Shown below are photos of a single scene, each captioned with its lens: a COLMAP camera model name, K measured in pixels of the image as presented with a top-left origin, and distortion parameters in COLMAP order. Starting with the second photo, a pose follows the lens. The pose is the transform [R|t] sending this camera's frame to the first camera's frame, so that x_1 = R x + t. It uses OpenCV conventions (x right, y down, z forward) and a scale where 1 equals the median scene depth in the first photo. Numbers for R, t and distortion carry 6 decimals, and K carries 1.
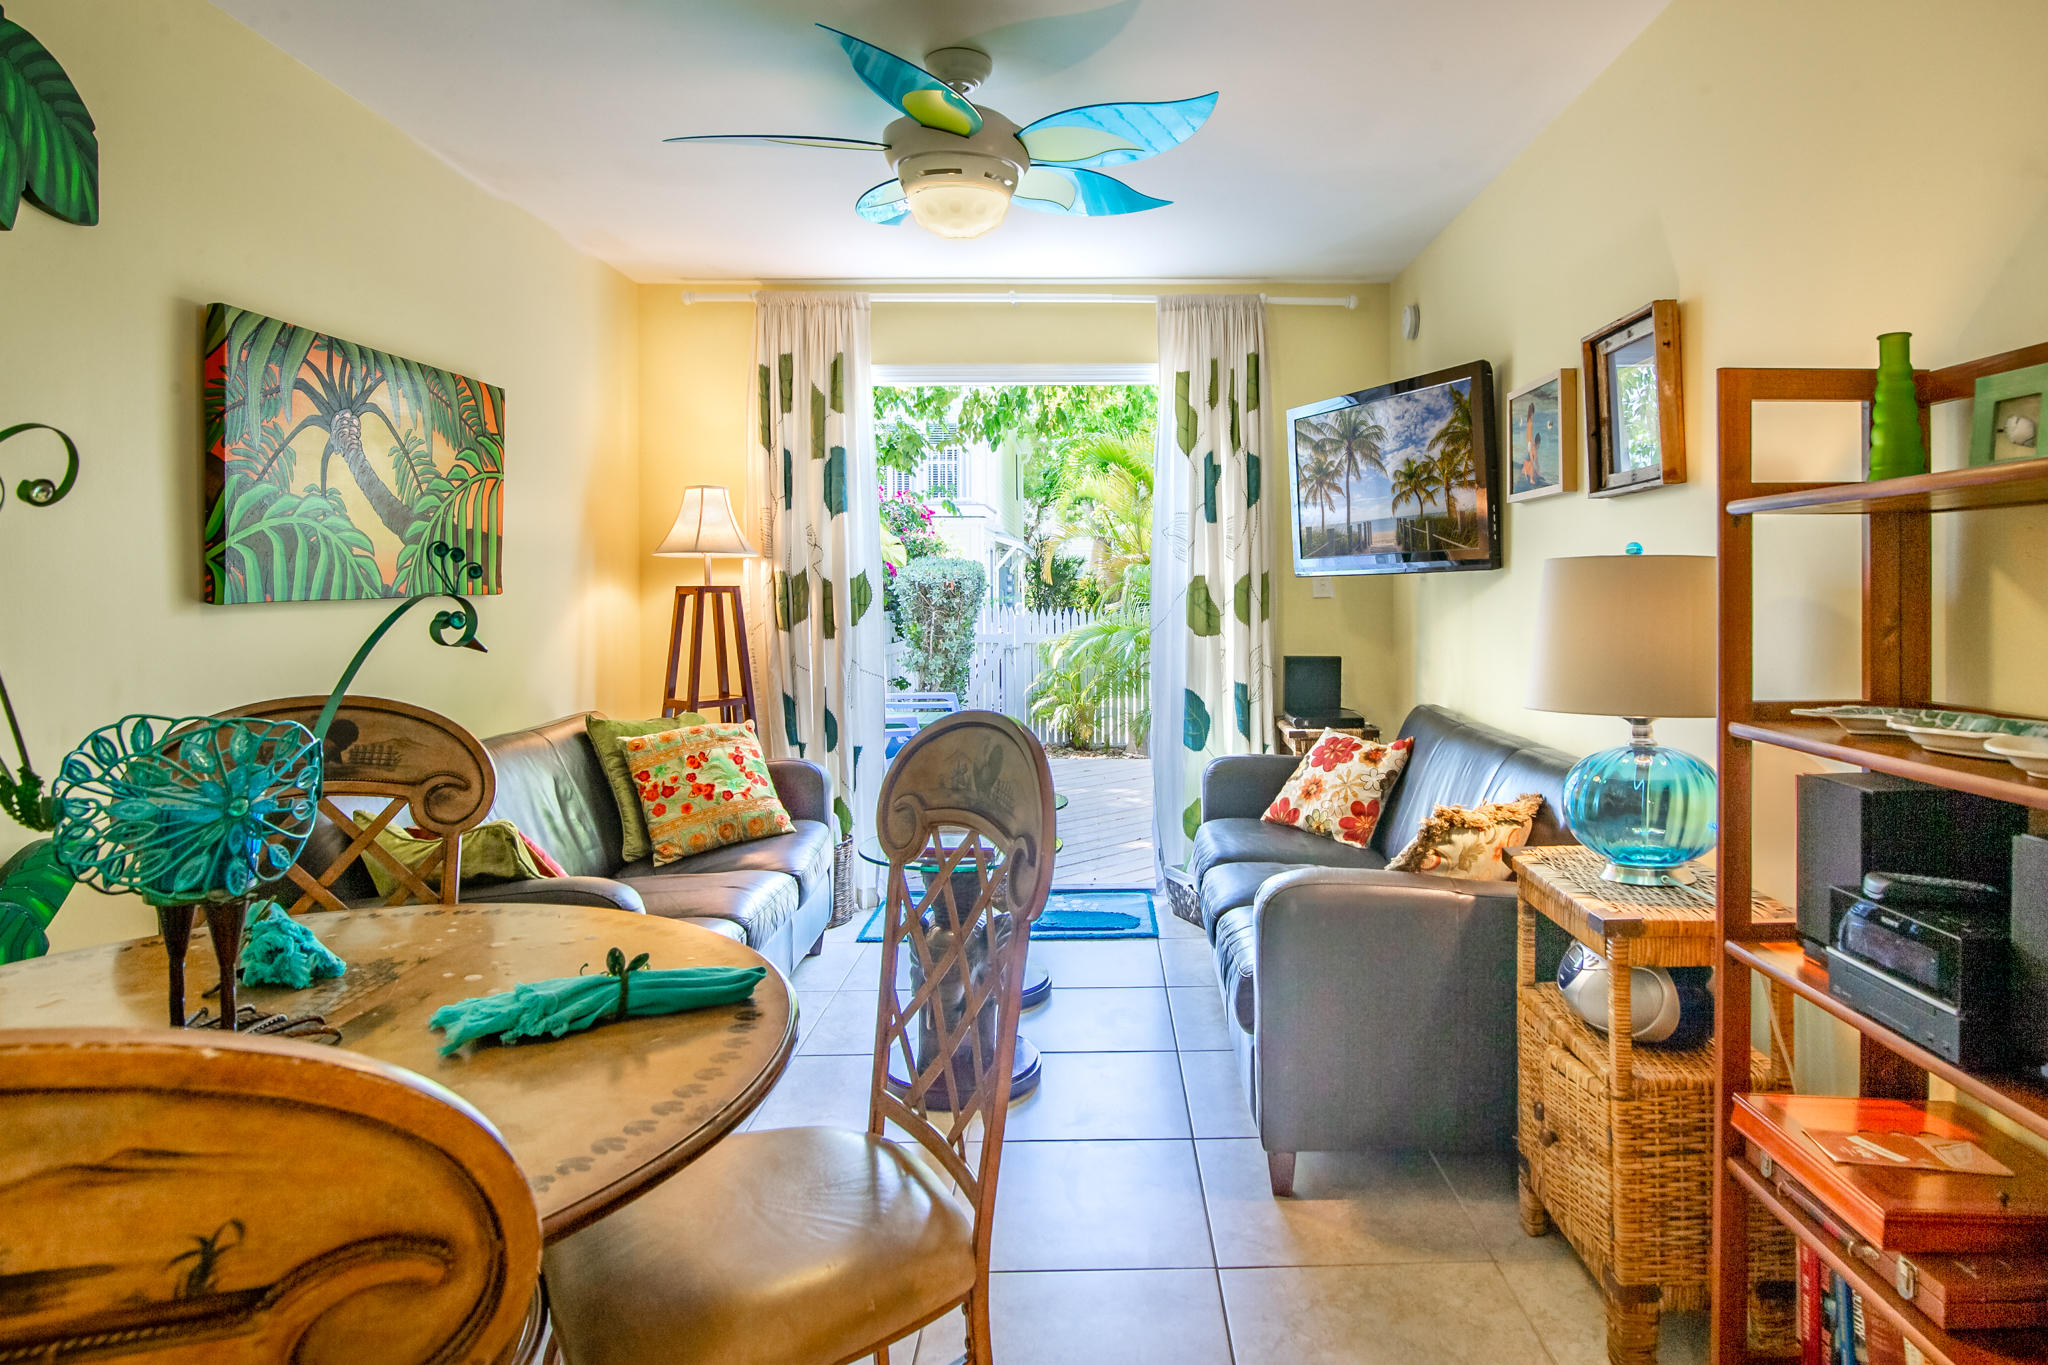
lens RADIAL K [[1164.4, 0, 1122.8], [0, 1164.4, 589.7], [0, 0, 1]] dist [-0.017631, 0.000164]
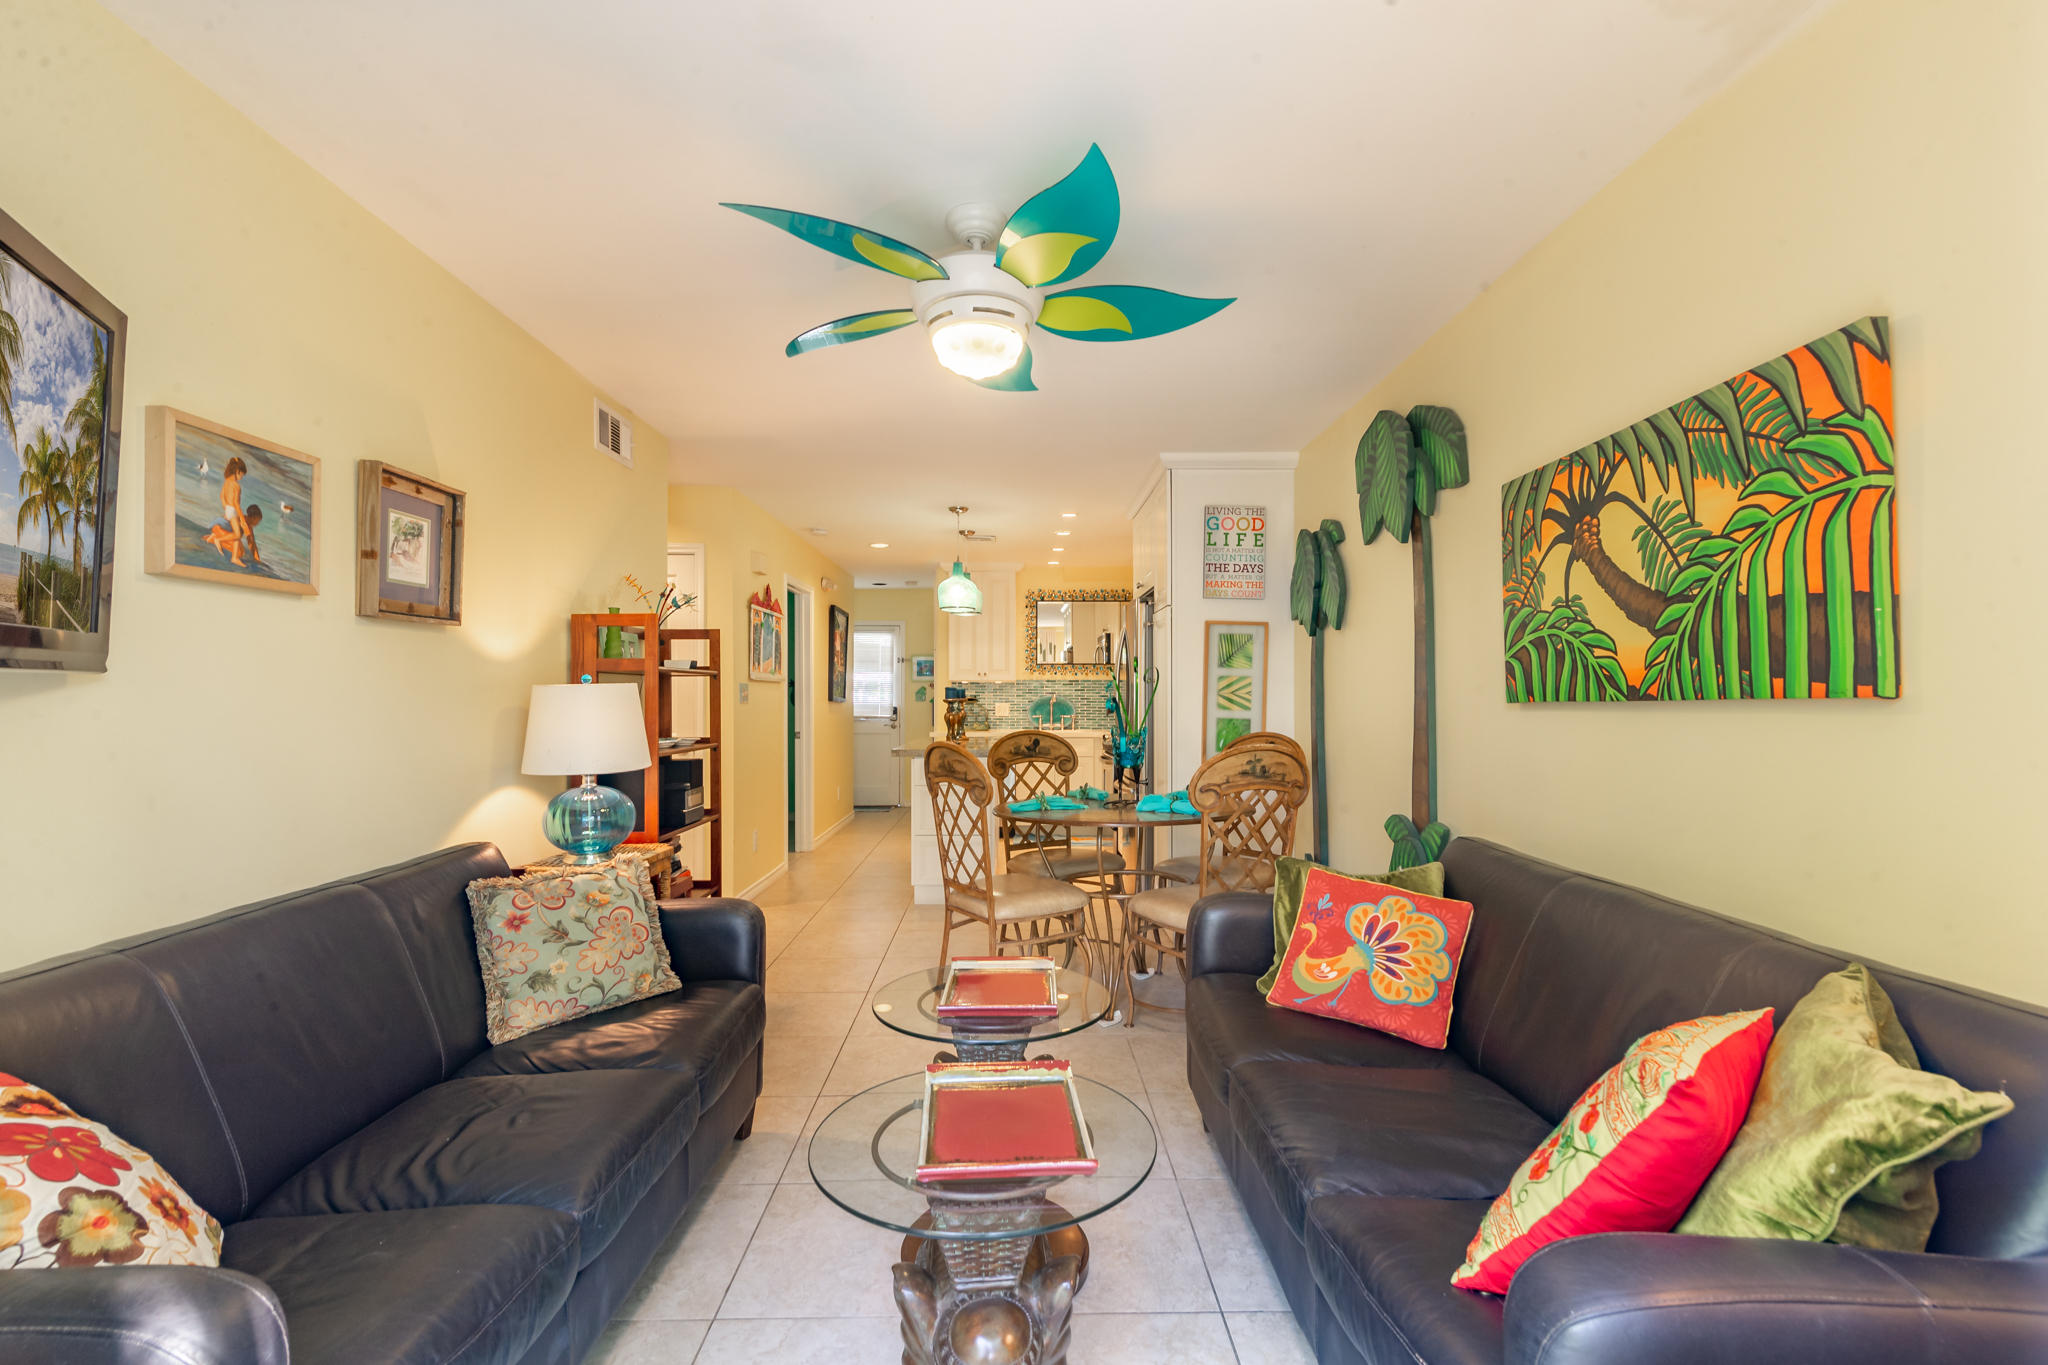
lens RADIAL K [[966.2, 0, 1017.2], [0, 966.2, 684.6], [0, 0, 1]] dist [0.003026, 0.000836]
pose [[-0.999788, 0.011491, 0.017095, -0.133347], [0.011297, 0.999871, -0.011386, -0.001476], [-0.017223, -0.011190, -0.999789, 1.336297]]
